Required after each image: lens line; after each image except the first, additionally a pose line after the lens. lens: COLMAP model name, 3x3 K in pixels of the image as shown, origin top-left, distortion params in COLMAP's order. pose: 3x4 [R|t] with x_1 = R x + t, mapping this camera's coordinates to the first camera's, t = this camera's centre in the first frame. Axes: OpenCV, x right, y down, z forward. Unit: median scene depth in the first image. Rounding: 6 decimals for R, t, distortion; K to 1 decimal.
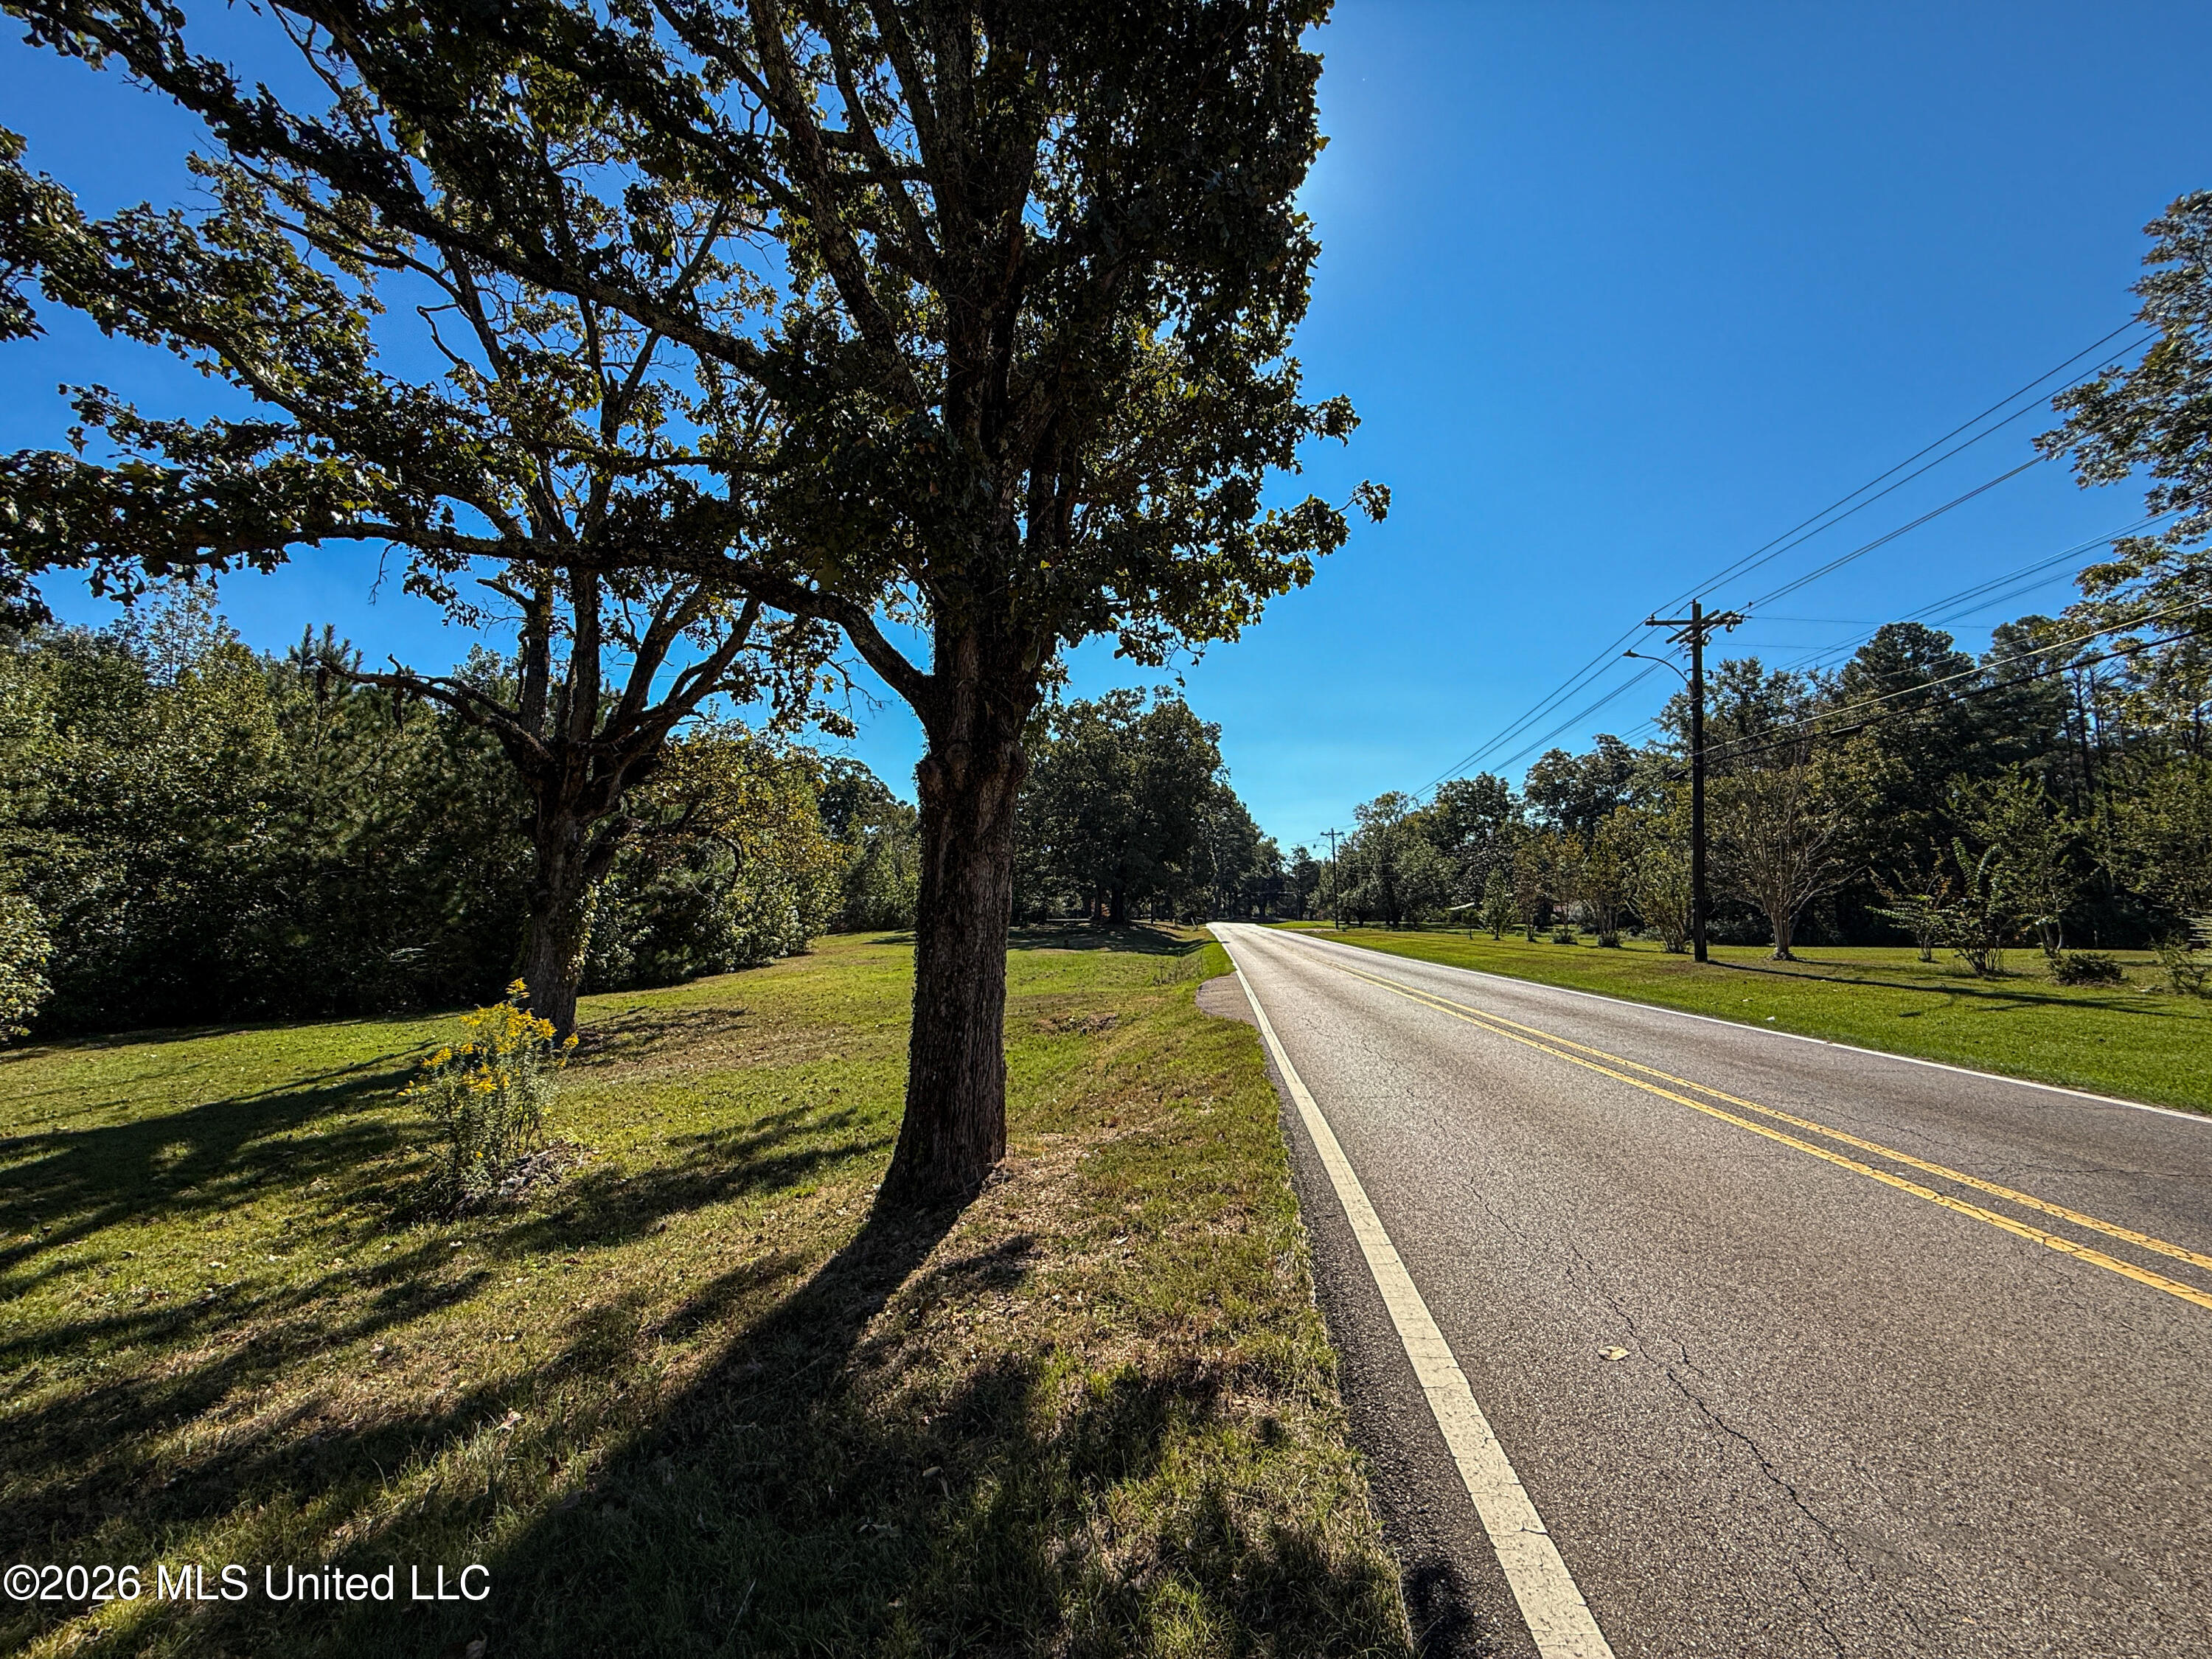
lens RADIAL K [[880.4, 0, 1100.5], [0, 880.4, 835.4], [0, 0, 1]] dist [-0.000439, -0.000268]
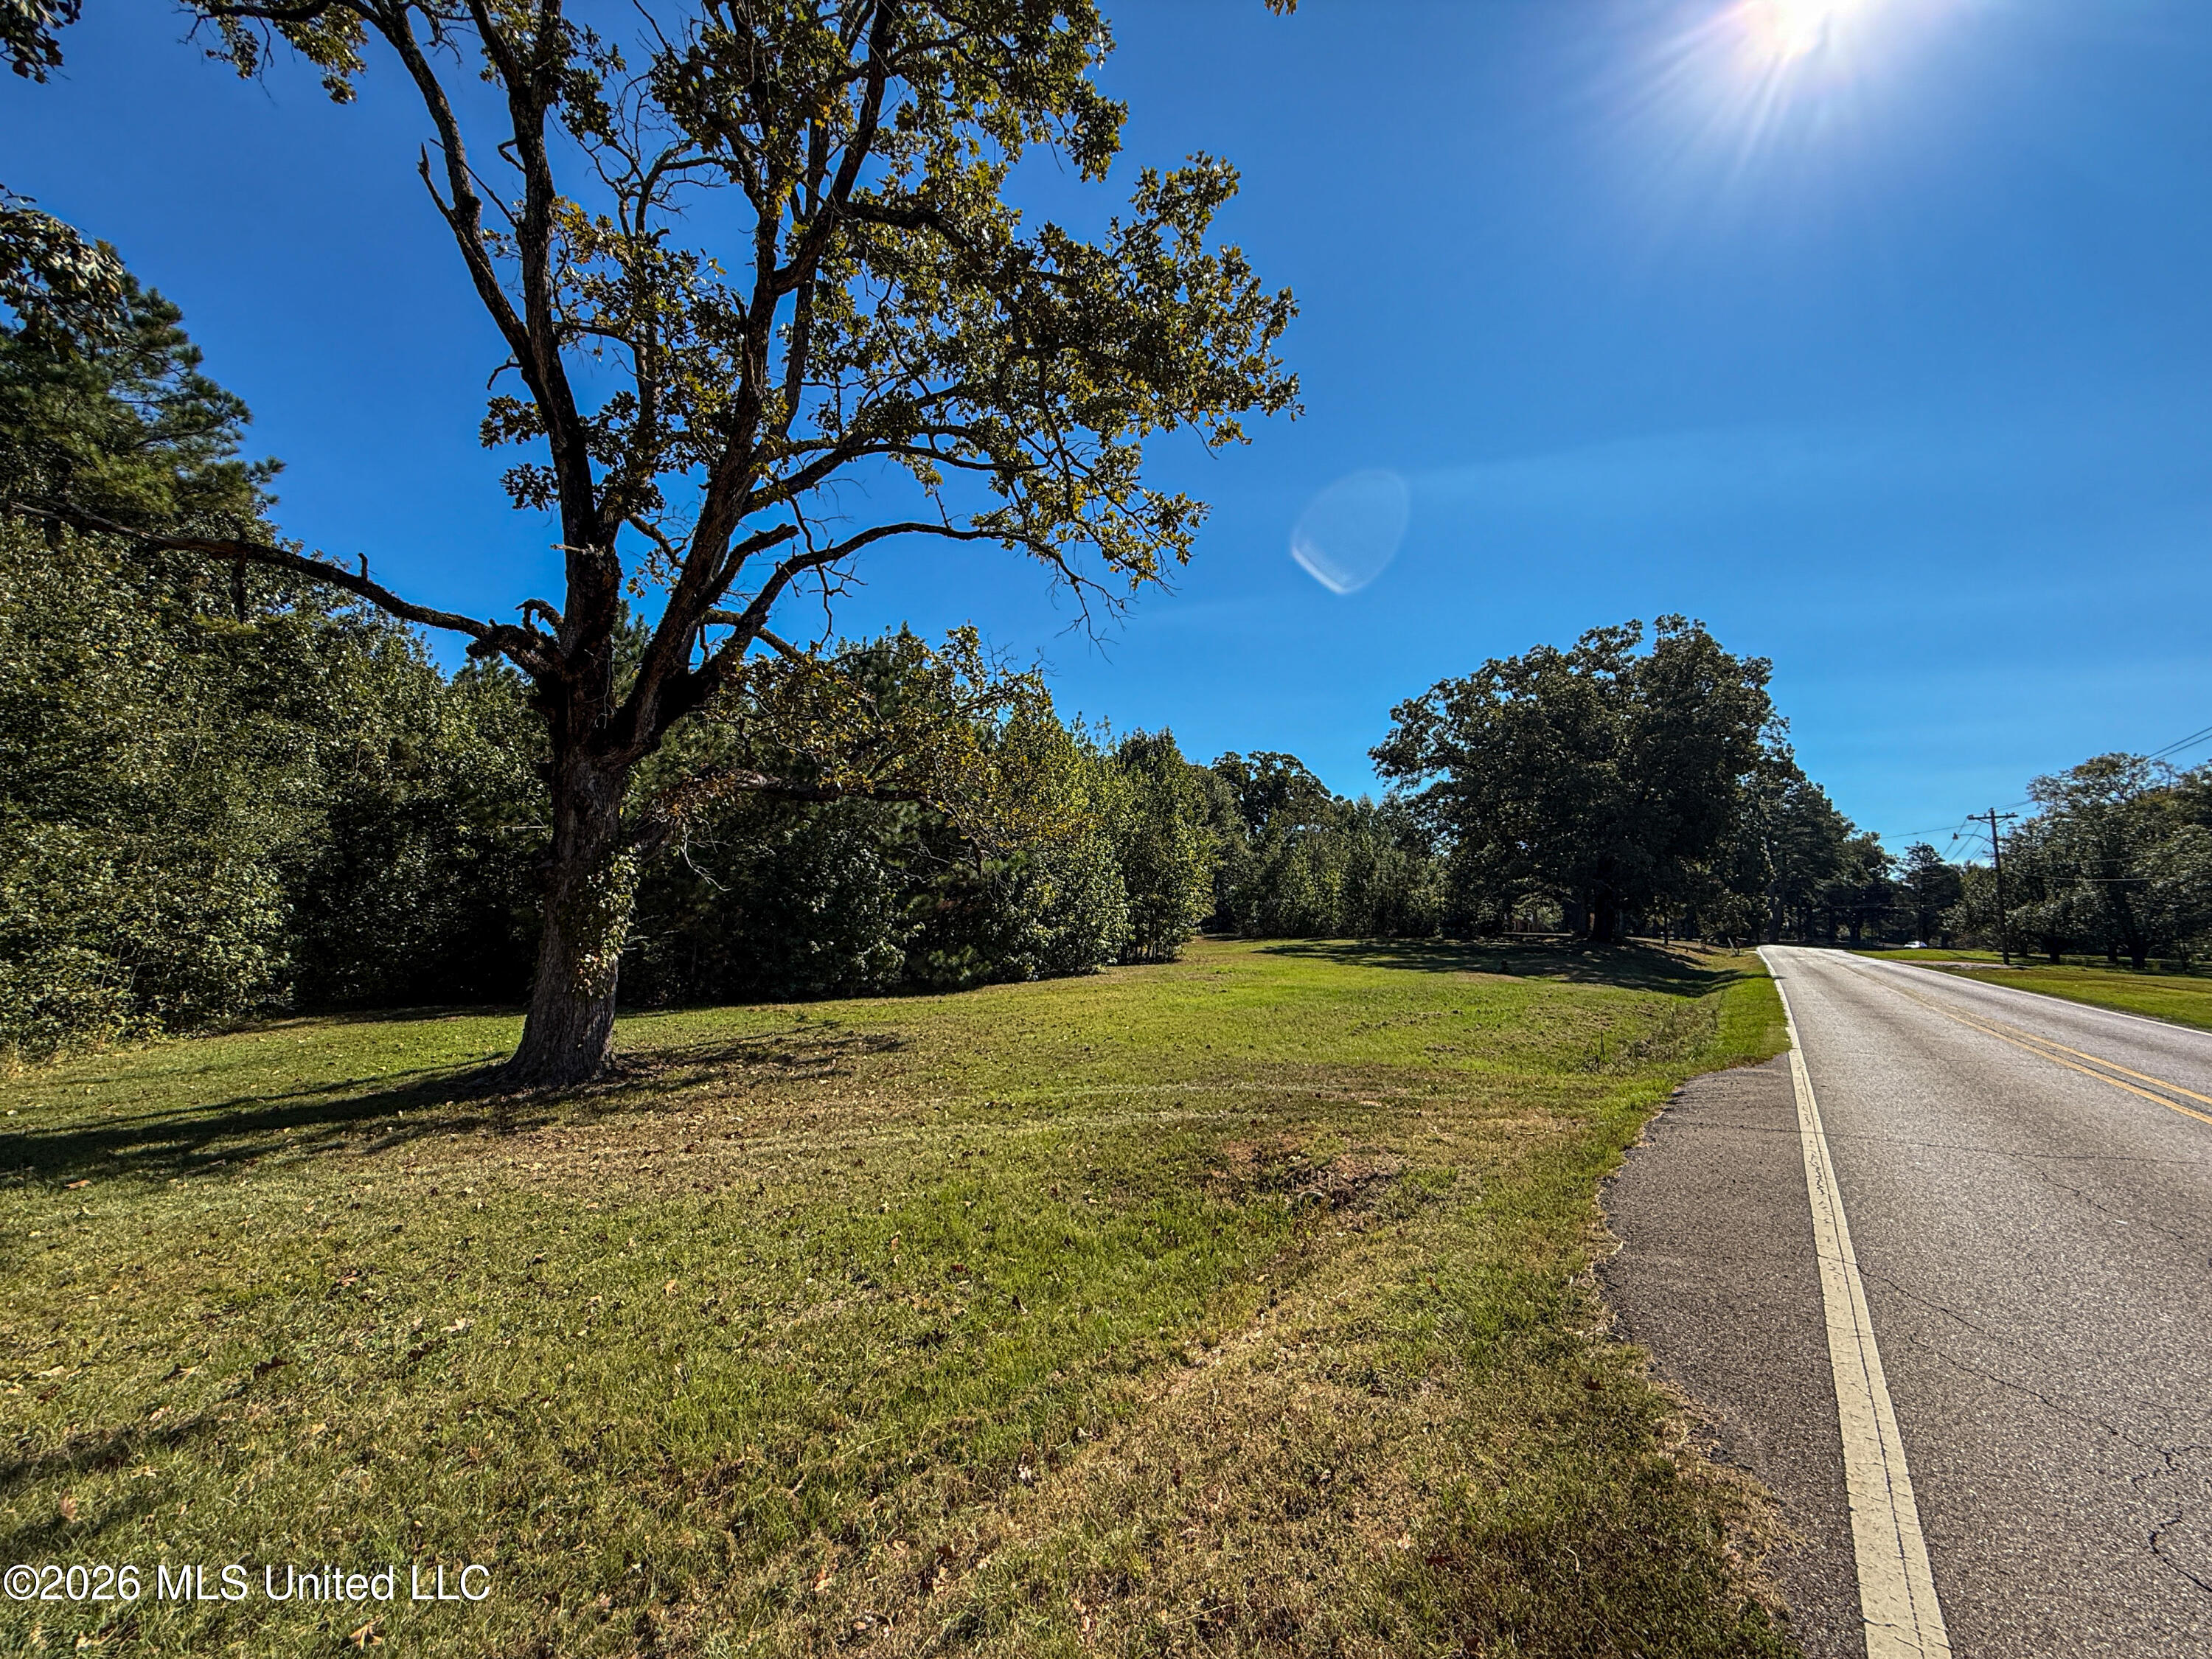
lens RADIAL K [[880.4, 0, 1100.5], [0, 880.4, 835.4], [0, 0, 1]] dist [-0.000439, -0.000268]
pose [[0.864887, -0.017290, -0.501669, 0.025303], [0.013521, 0.999846, -0.011148, 0.012297], [0.501785, 0.002859, 0.864988, 0.135605]]
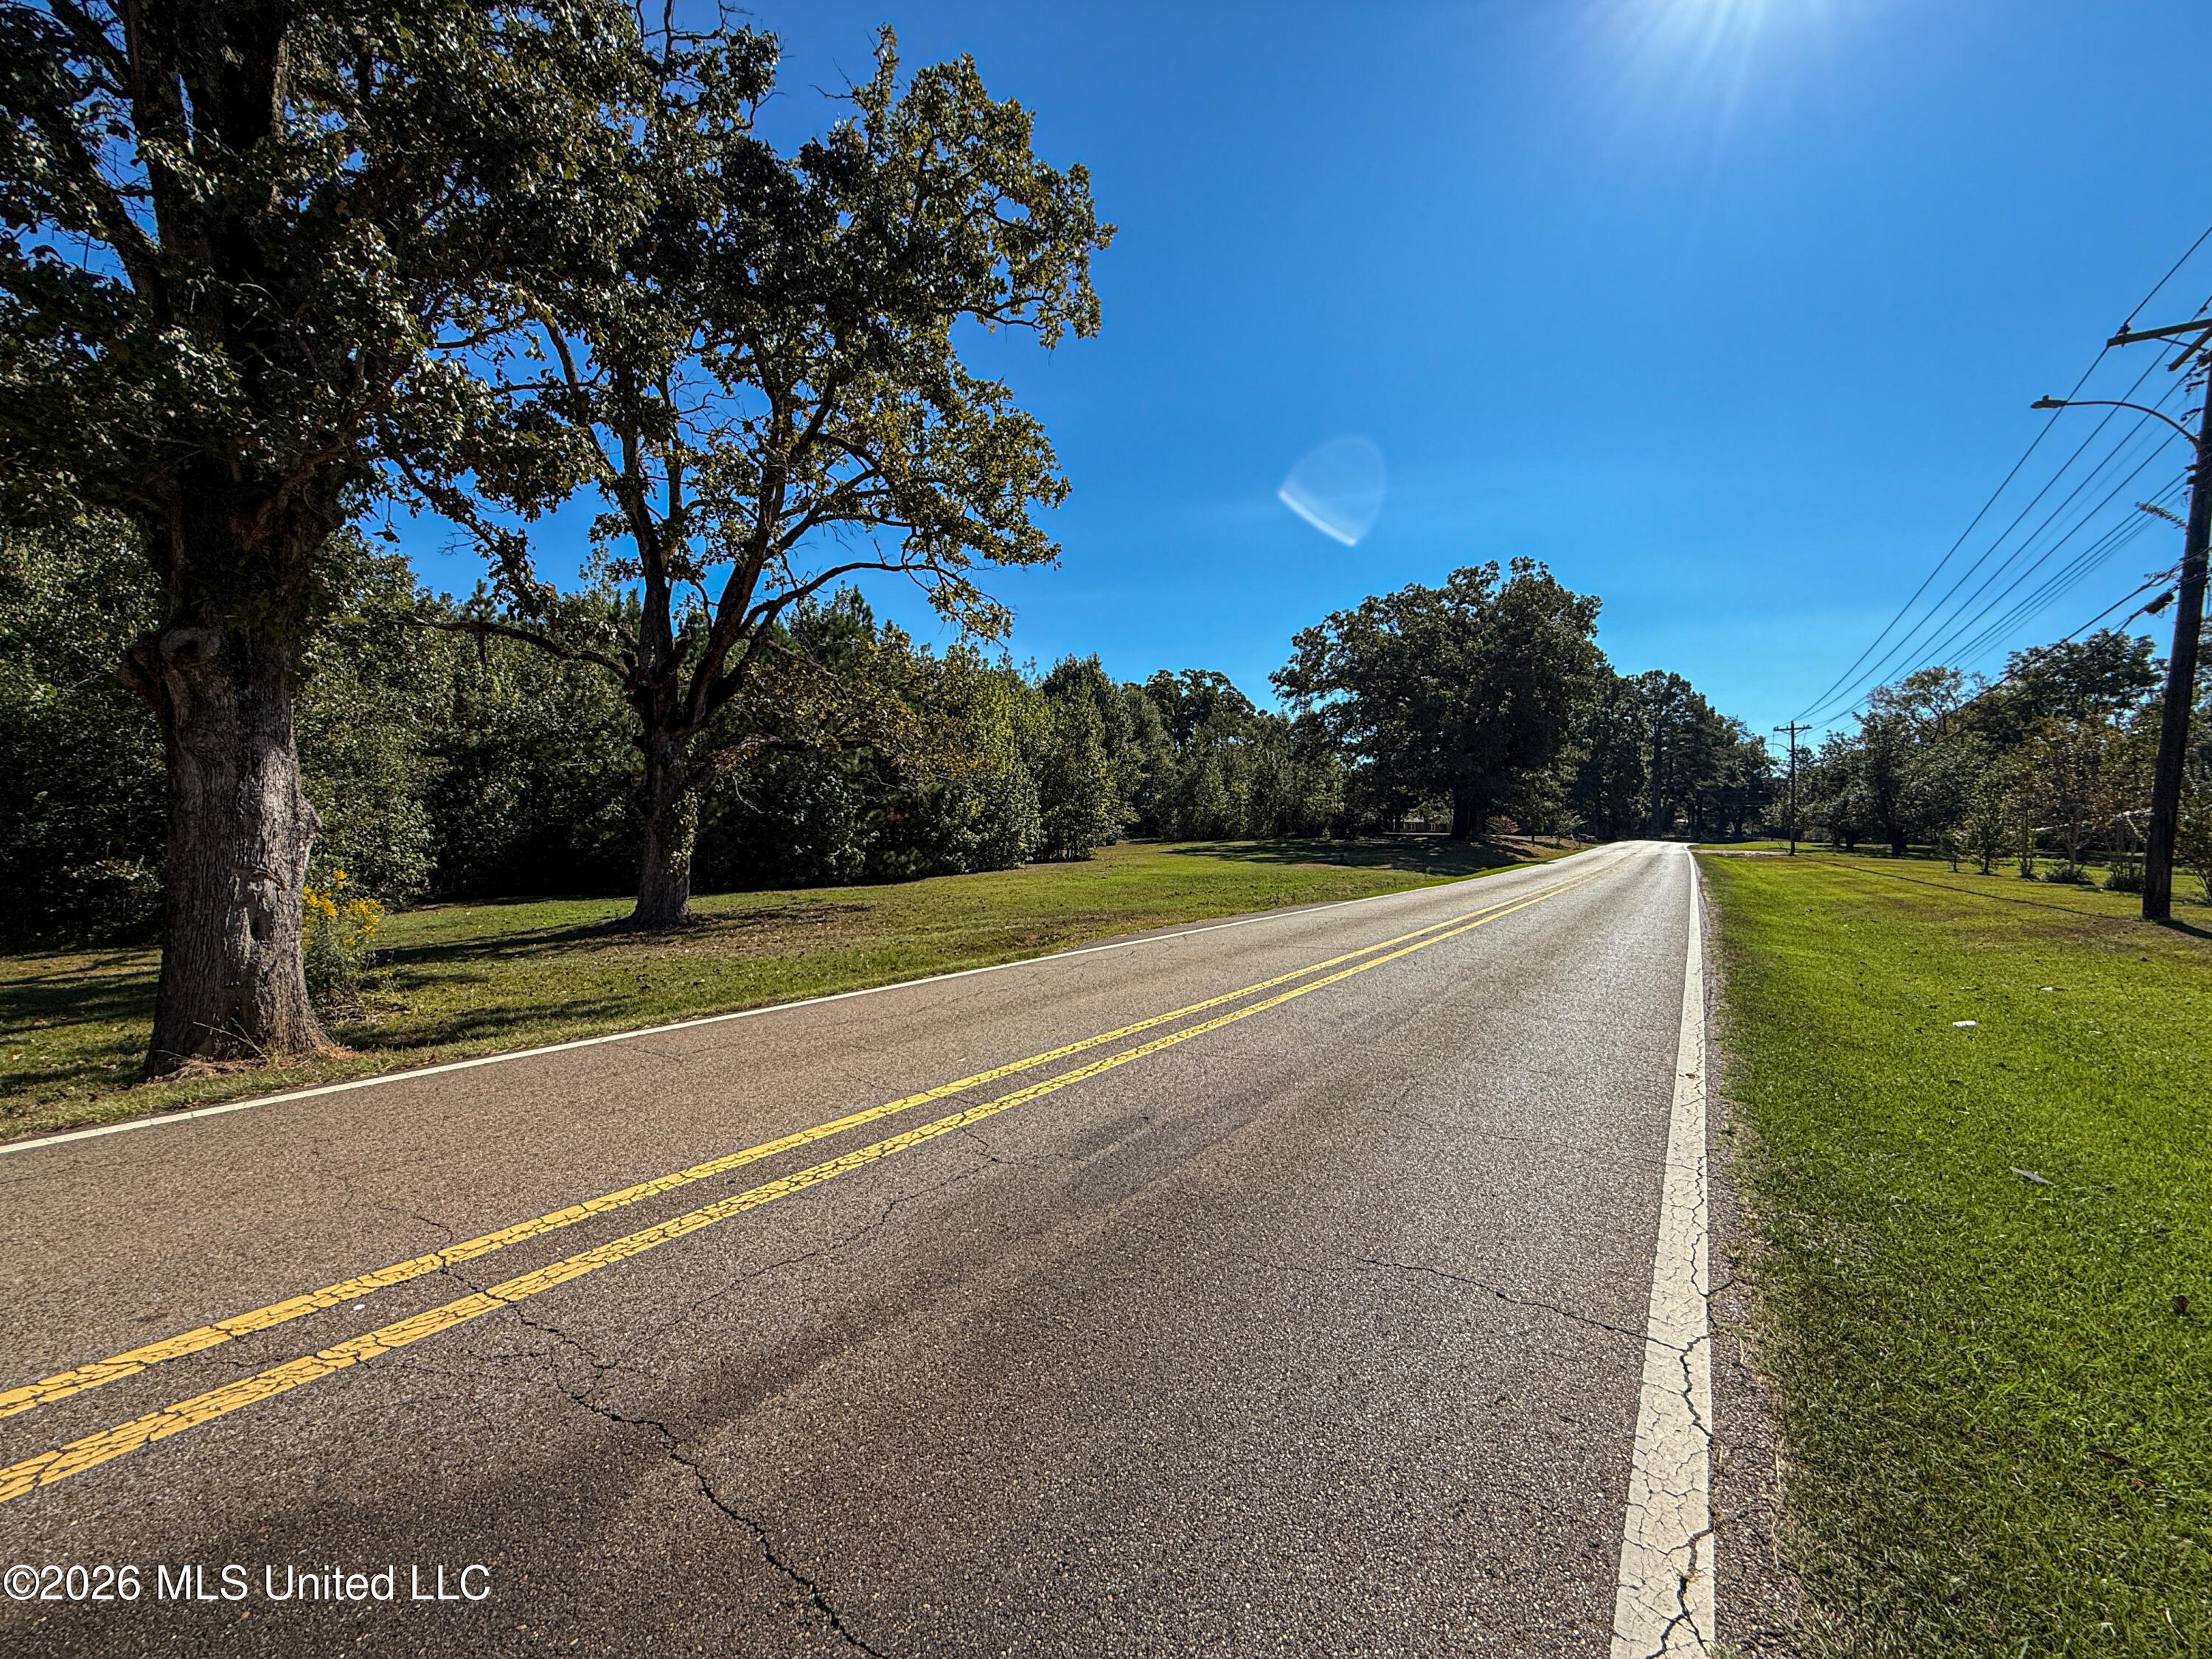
lens RADIAL K [[880.4, 0, 1100.5], [0, 880.4, 835.4], [0, 0, 1]] dist [-0.000439, -0.000268]
pose [[0.887593, 0.020790, -0.460160, 0.102659], [0.025520, 0.995227, 0.094188, 0.003974], [0.459922, -0.095344, 0.882826, 0.050582]]
